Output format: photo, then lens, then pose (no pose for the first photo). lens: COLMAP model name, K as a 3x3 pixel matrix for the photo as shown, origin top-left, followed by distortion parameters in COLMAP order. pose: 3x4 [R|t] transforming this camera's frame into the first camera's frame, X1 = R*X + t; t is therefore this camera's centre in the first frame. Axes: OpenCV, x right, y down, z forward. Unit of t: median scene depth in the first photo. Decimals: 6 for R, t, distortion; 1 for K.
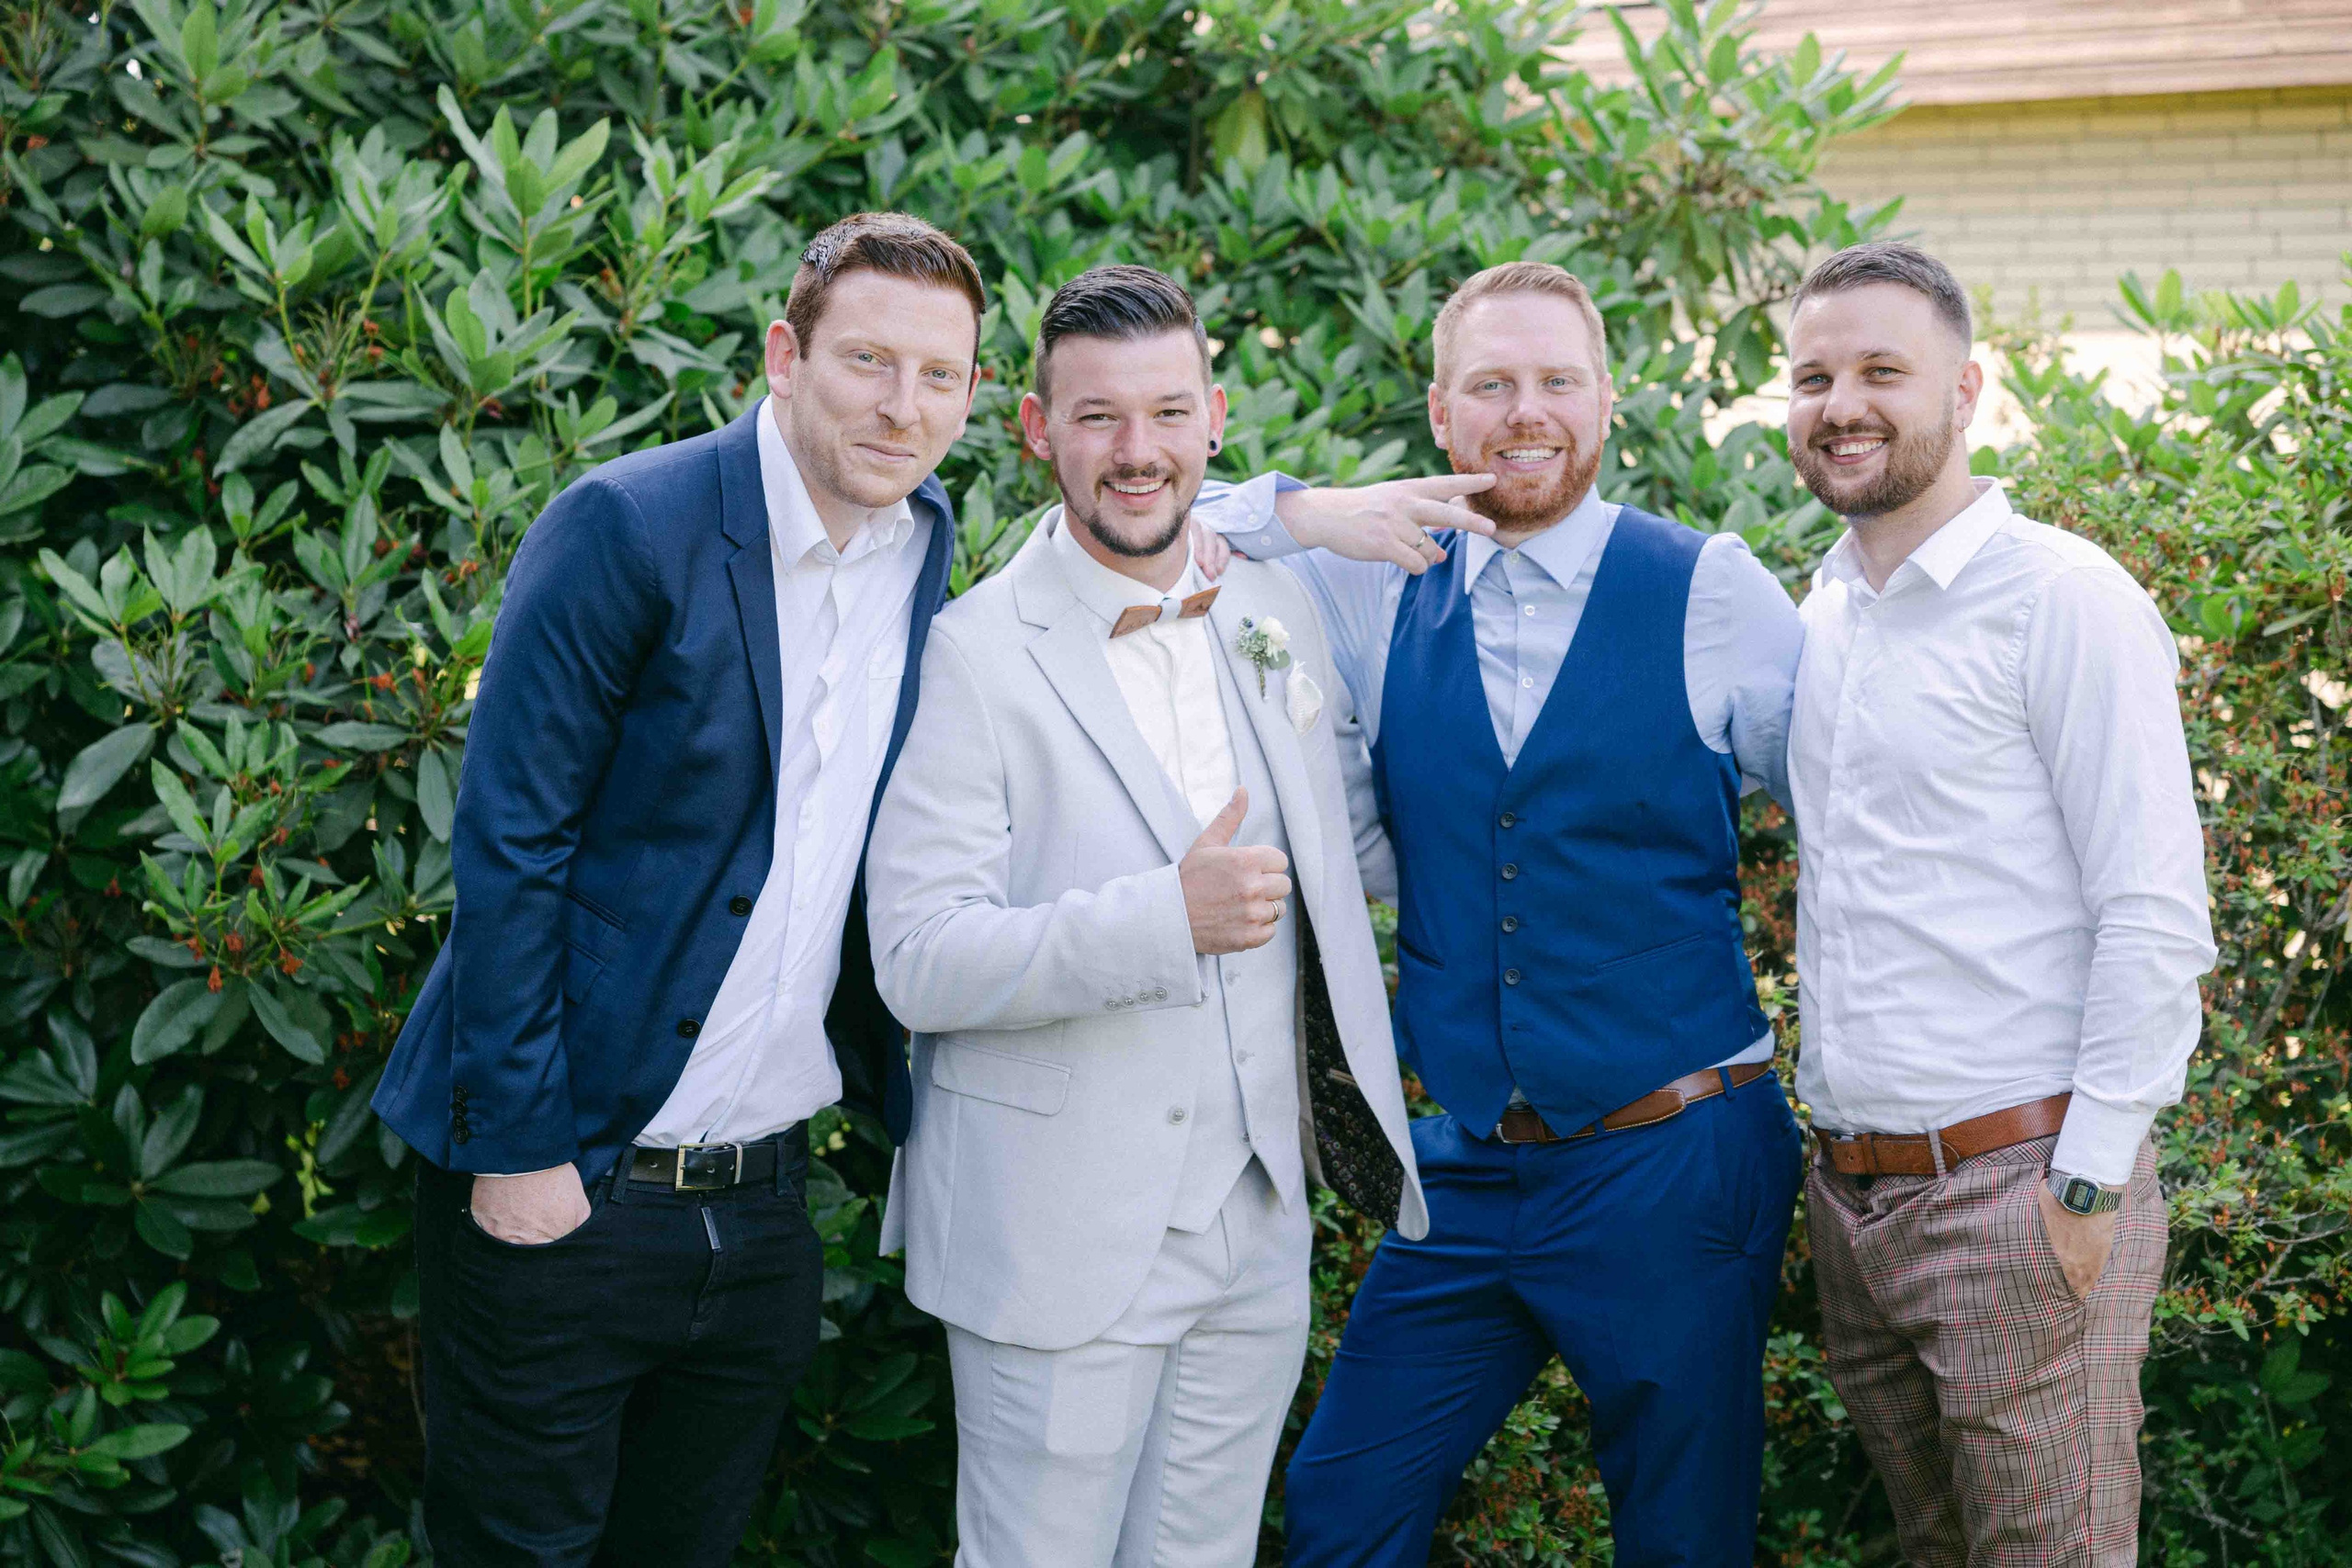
lens RADIAL K [[4651.4, 0, 1176.0], [0, 4651.4, 784.0], [0, 0, 1]] dist [0.010327, -0.036719]
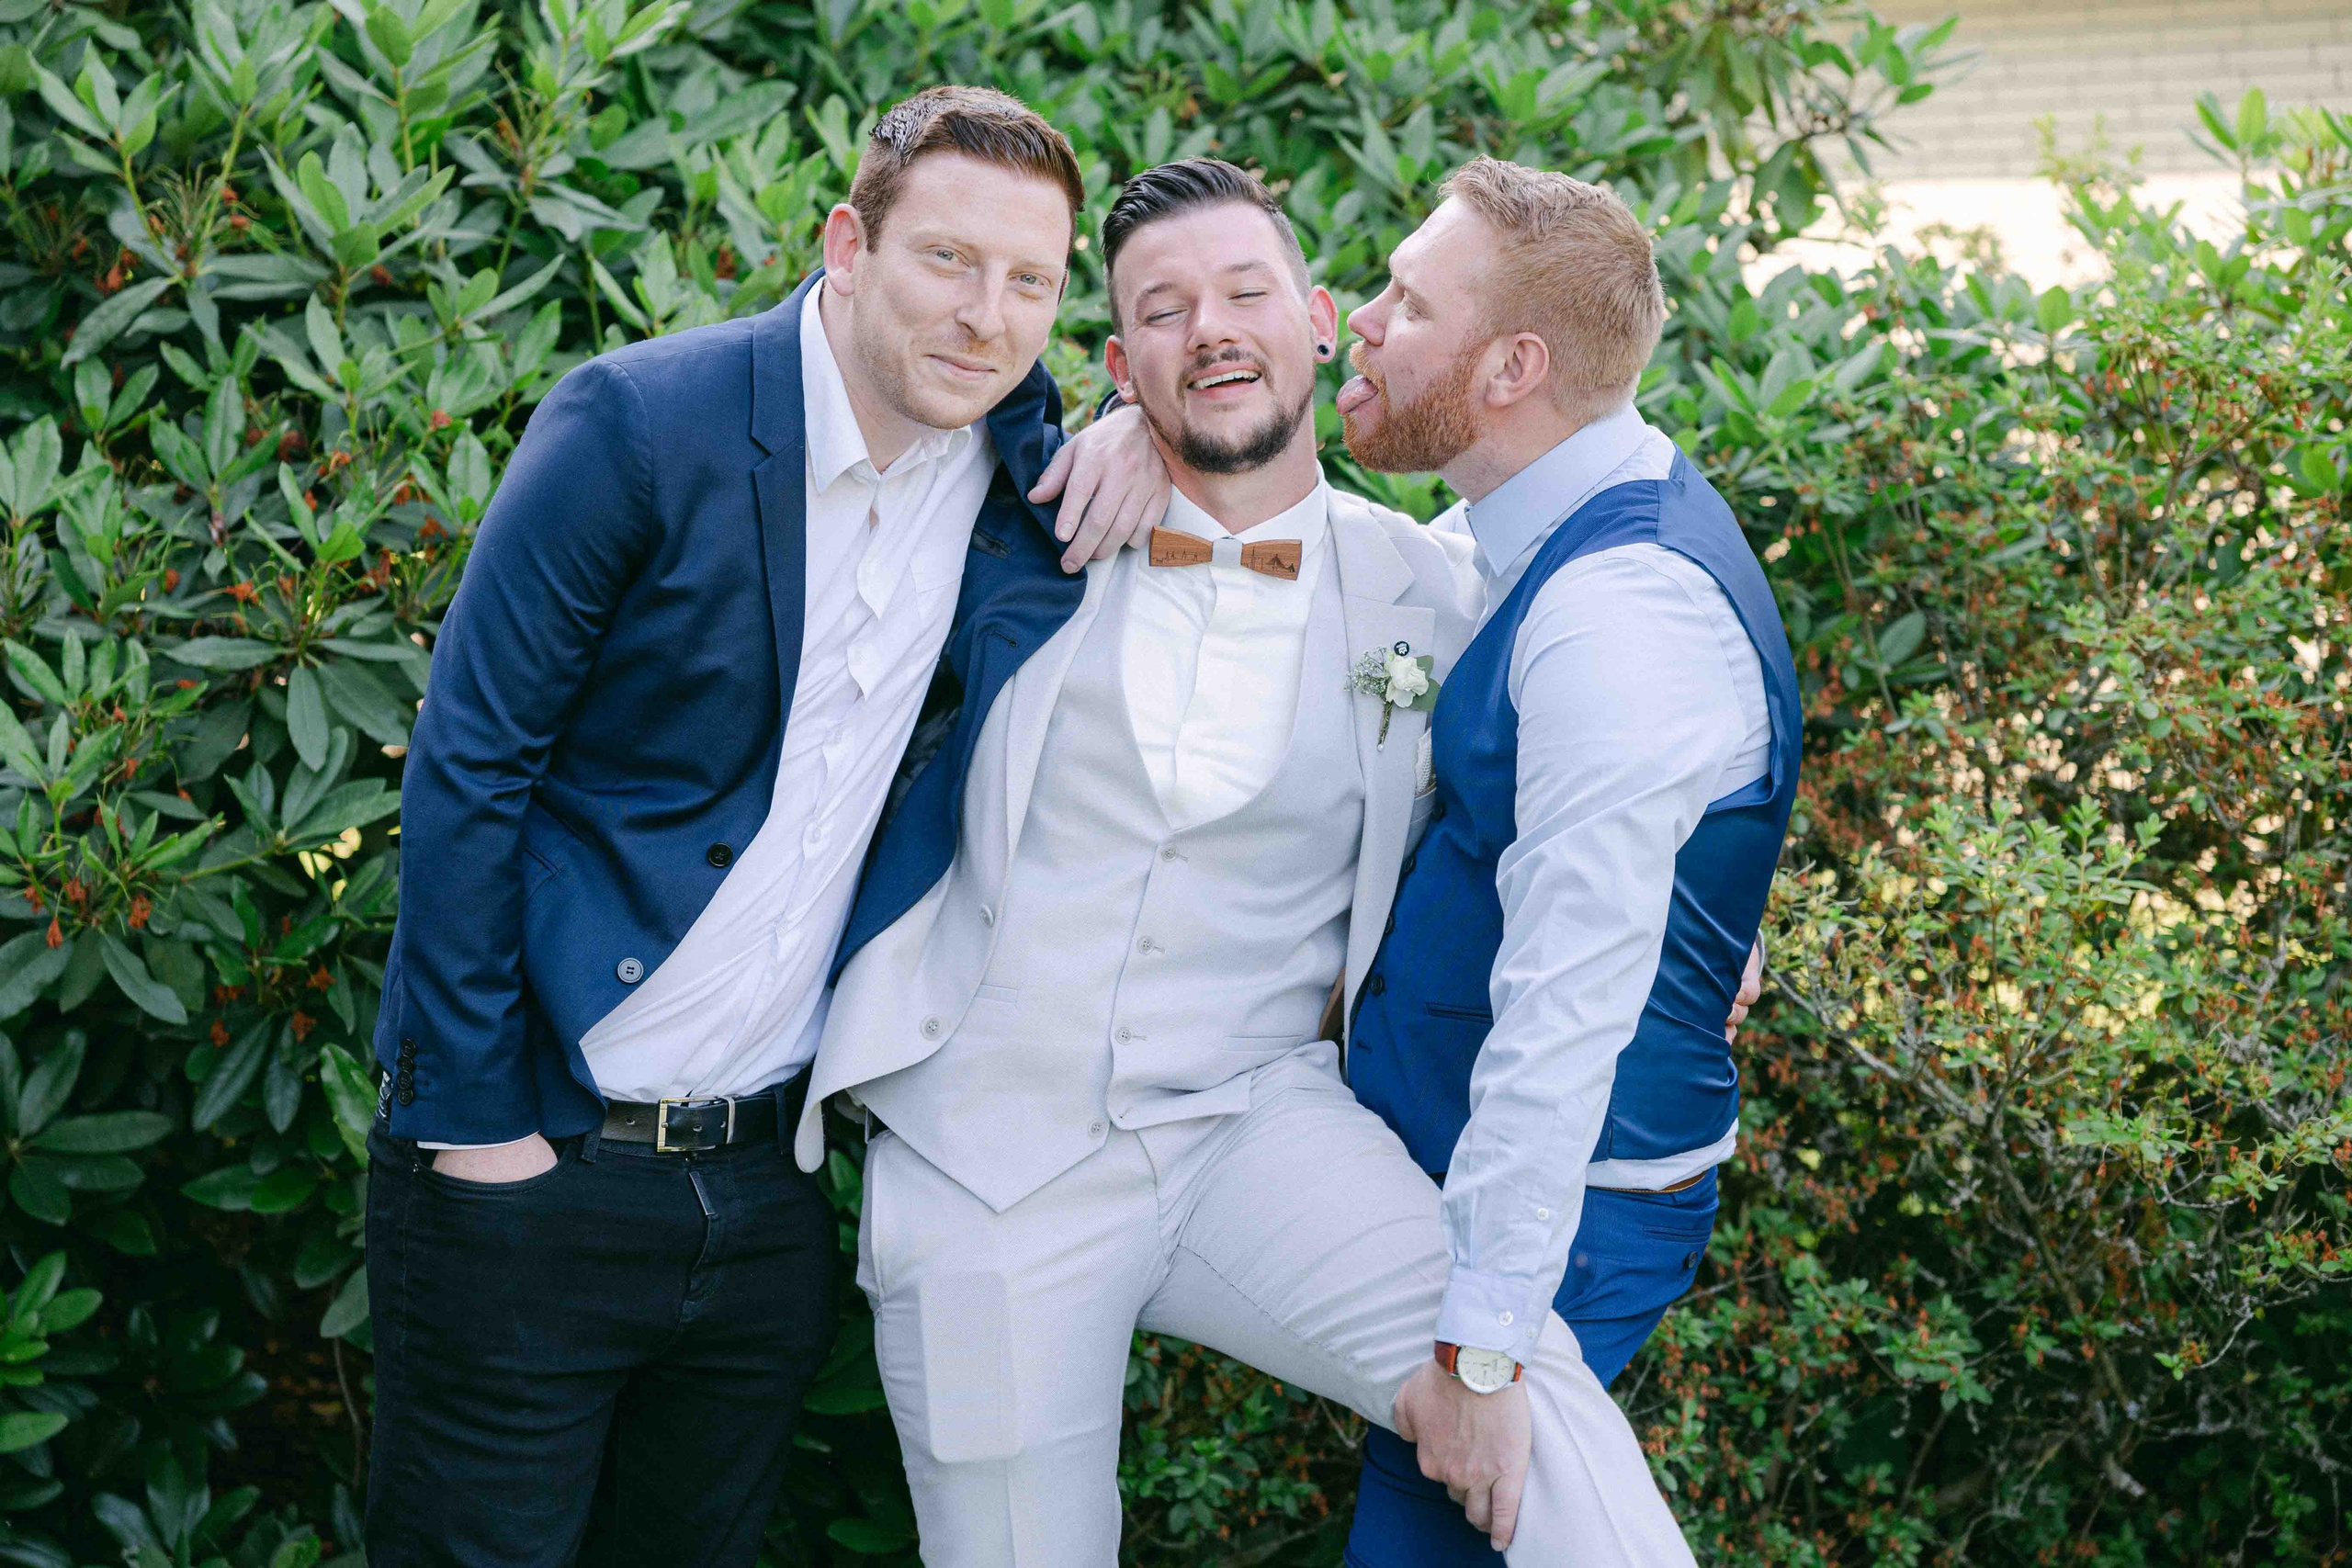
lens RADIAL K [[3932.5, 0, 1174.0], [0, 3932.5, 750.1], [0, 0, 1]] dist [-0.014675, 0.025009]
pose [[0.999143, -0.019933, -0.036280, 0.030575], [0.021105, 0.999258, 0.032209, -0.011123], [0.035611, -0.032947, 0.998822, 0.242185]]
